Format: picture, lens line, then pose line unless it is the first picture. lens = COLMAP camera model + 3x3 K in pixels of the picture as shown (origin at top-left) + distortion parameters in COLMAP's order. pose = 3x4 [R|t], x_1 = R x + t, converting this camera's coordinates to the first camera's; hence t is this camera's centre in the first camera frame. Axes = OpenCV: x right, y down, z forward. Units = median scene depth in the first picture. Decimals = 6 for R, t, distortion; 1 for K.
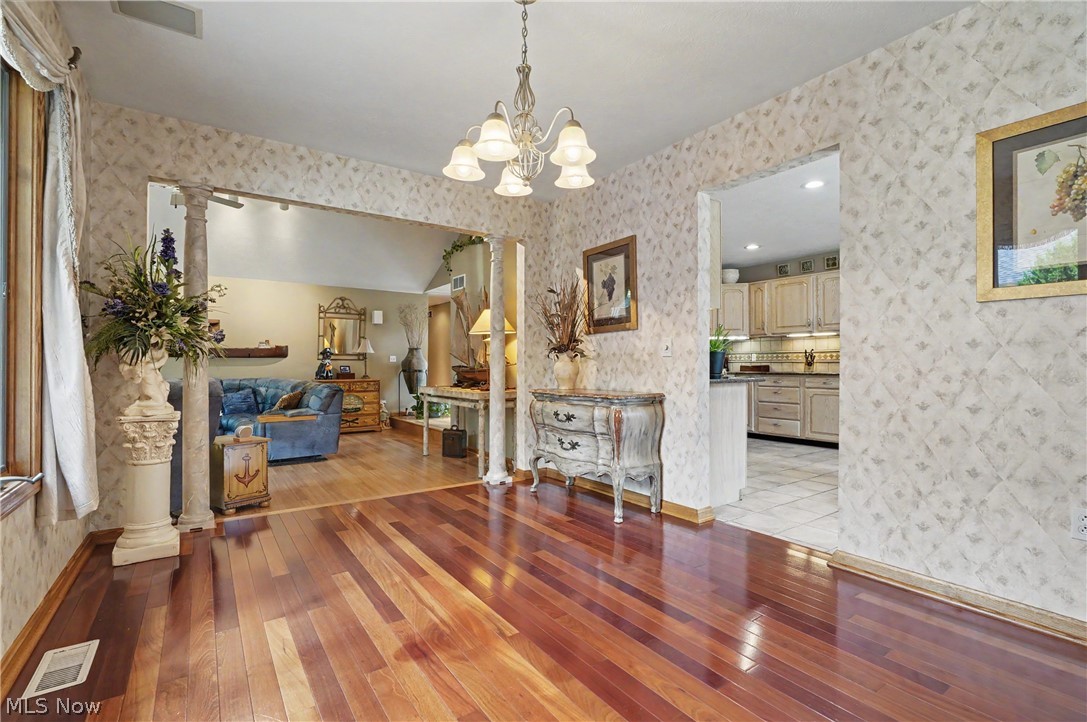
lens RADIAL K [[495.7, 0, 543.7], [0, 495.7, 361.0], [0, 0, 1]] dist [-0.008798, 0.000459]
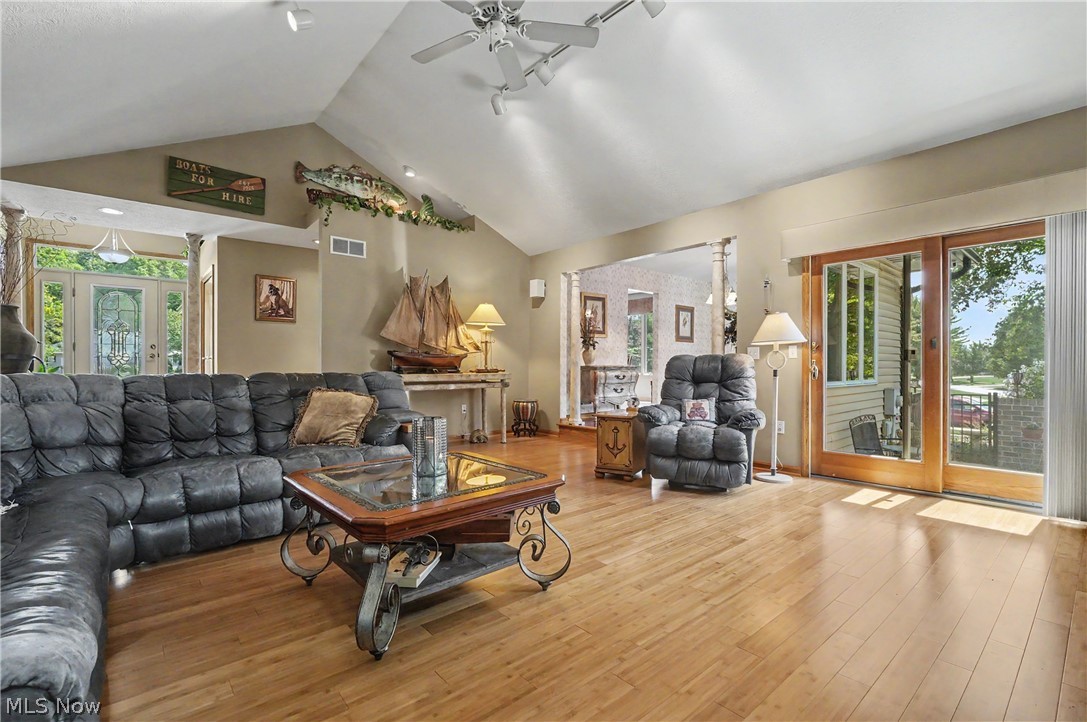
lens RADIAL K [[495.7, 0, 542.3], [0, 495.7, 366.5], [0, 0, 1]] dist [-0.008798, 0.000459]
pose [[-0.105601, -0.001464, 0.994407, -2.021232], [-0.004767, 0.999988, 0.000966, 0.065161], [-0.994397, -0.004638, -0.105607, 1.539255]]
